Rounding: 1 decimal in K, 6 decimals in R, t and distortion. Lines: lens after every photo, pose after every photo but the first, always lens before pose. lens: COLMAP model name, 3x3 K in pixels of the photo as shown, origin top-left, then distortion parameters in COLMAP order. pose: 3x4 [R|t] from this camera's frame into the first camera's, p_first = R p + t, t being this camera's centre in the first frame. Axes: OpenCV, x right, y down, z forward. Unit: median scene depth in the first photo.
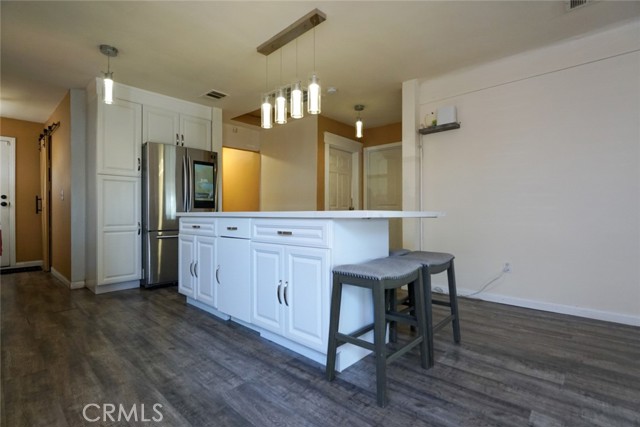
lens RADIAL K [[304.3, 0, 319.7], [0, 304.3, 211.6], [0, 0, 1]] dist [-0.006398, 0.003131]
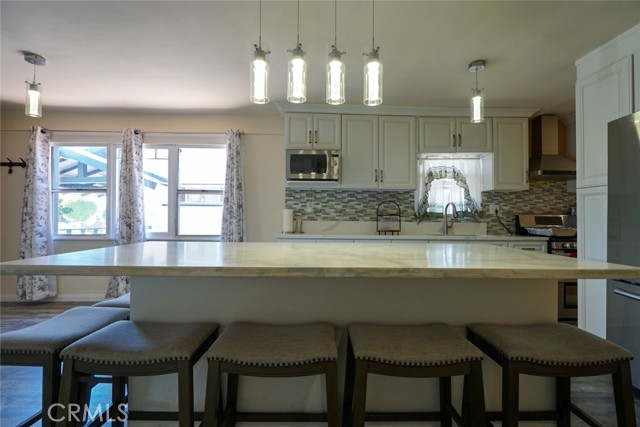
lens RADIAL K [[304.3, 0, 320.0], [0, 304.3, 216.4], [0, 0, 1]] dist [-0.006398, 0.003131]
pose [[-0.723637, -0.006243, -0.690152, 0.298231], [-0.003059, 0.999978, -0.005838, -0.063301], [0.690174, -0.002114, -0.723640, 1.372477]]
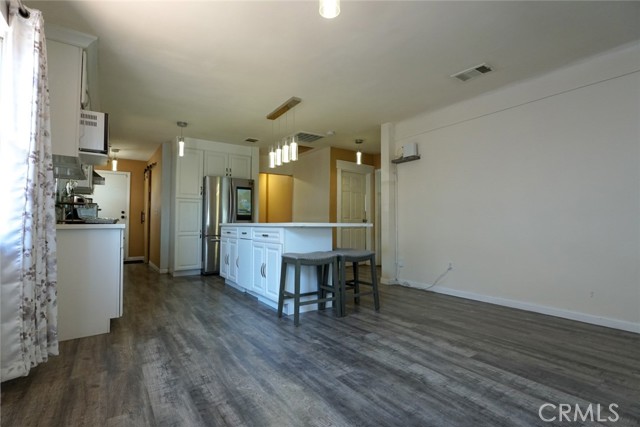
lens RADIAL K [[304.3, 0, 320.9], [0, 304.3, 211.0], [0, 0, 1]] dist [-0.006398, 0.003131]
pose [[0.977039, -0.005609, -0.212986, 0.394375], [-0.002353, 0.999308, -0.037113, -0.003673], [0.213046, 0.036762, 0.976350, -0.435562]]
